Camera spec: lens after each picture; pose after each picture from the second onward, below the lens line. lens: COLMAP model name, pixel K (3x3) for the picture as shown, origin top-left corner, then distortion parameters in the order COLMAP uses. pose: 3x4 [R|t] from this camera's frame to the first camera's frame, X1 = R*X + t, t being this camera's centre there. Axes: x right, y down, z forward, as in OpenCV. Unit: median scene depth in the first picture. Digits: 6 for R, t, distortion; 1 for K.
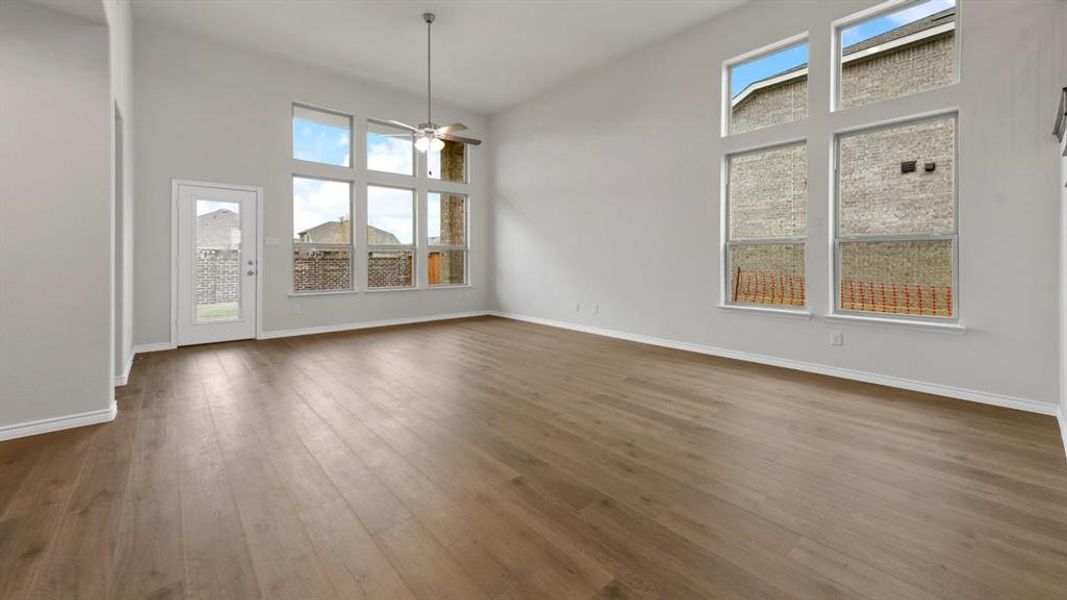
lens RADIAL K [[419.6, 0, 546.4], [0, 419.6, 256.7], [0, 0, 1]] dist [0.015636, -0.000055]
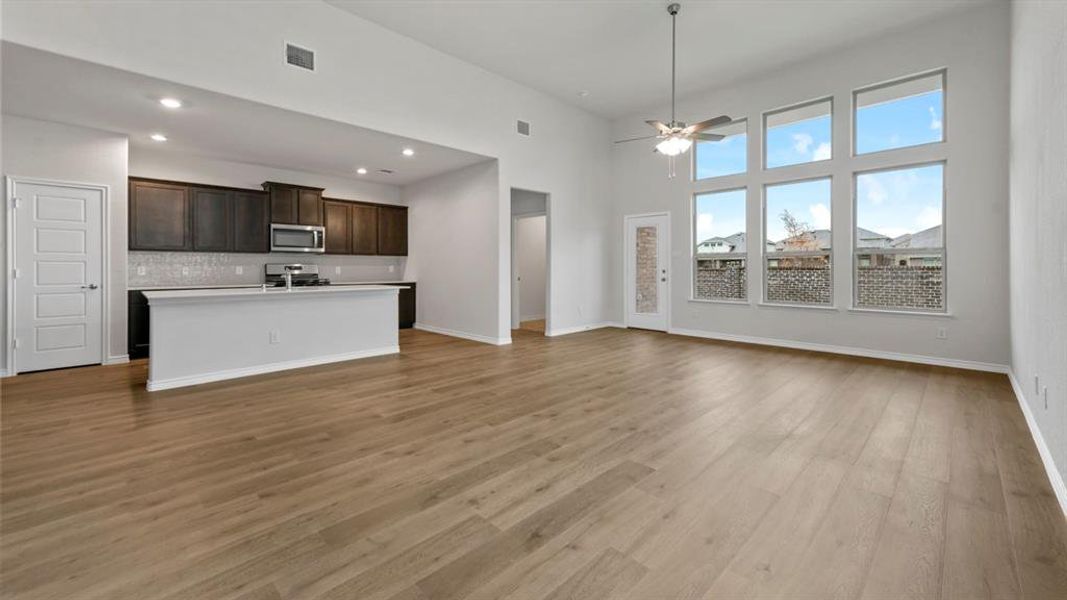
lens RADIAL K [[419.6, 0, 538.2], [0, 419.6, 269.0], [0, 0, 1]] dist [0.015636, -0.000055]
pose [[0.045549, 0.001437, -0.998961, 0.485472], [0.006295, 0.999979, 0.001725, 0.002299], [0.998942, -0.006367, 0.045539, 0.503113]]
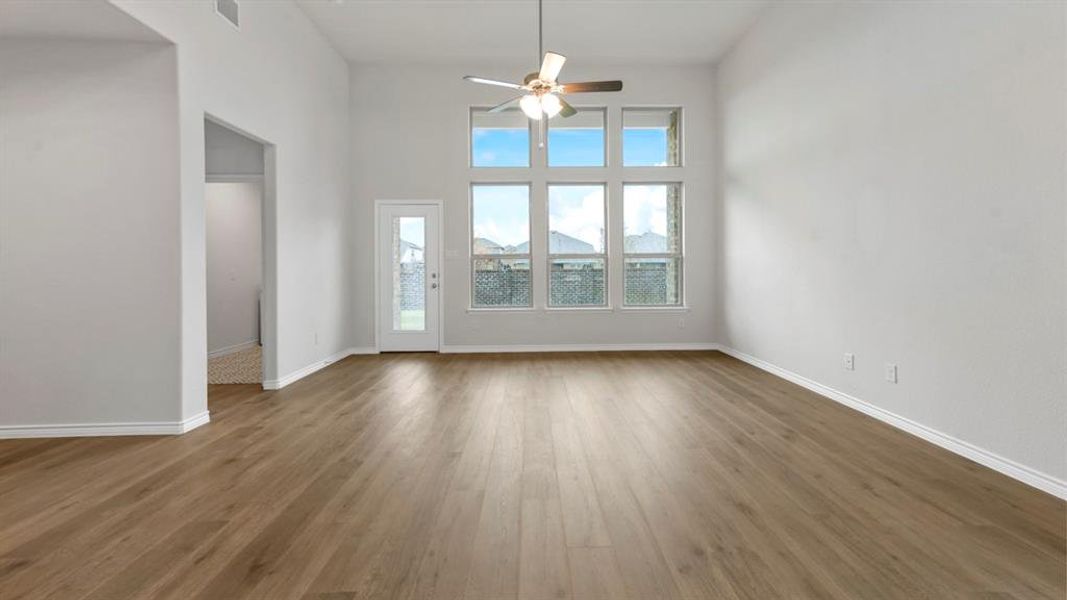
lens RADIAL K [[419.6, 0, 539.0], [0, 419.6, 270.2], [0, 0, 1]] dist [0.015636, -0.000055]
pose [[0.755453, -0.006393, -0.655172, 0.128986], [0.010733, 0.999939, 0.002618, 0.001263], [0.655115, -0.009010, 0.755476, 0.363246]]
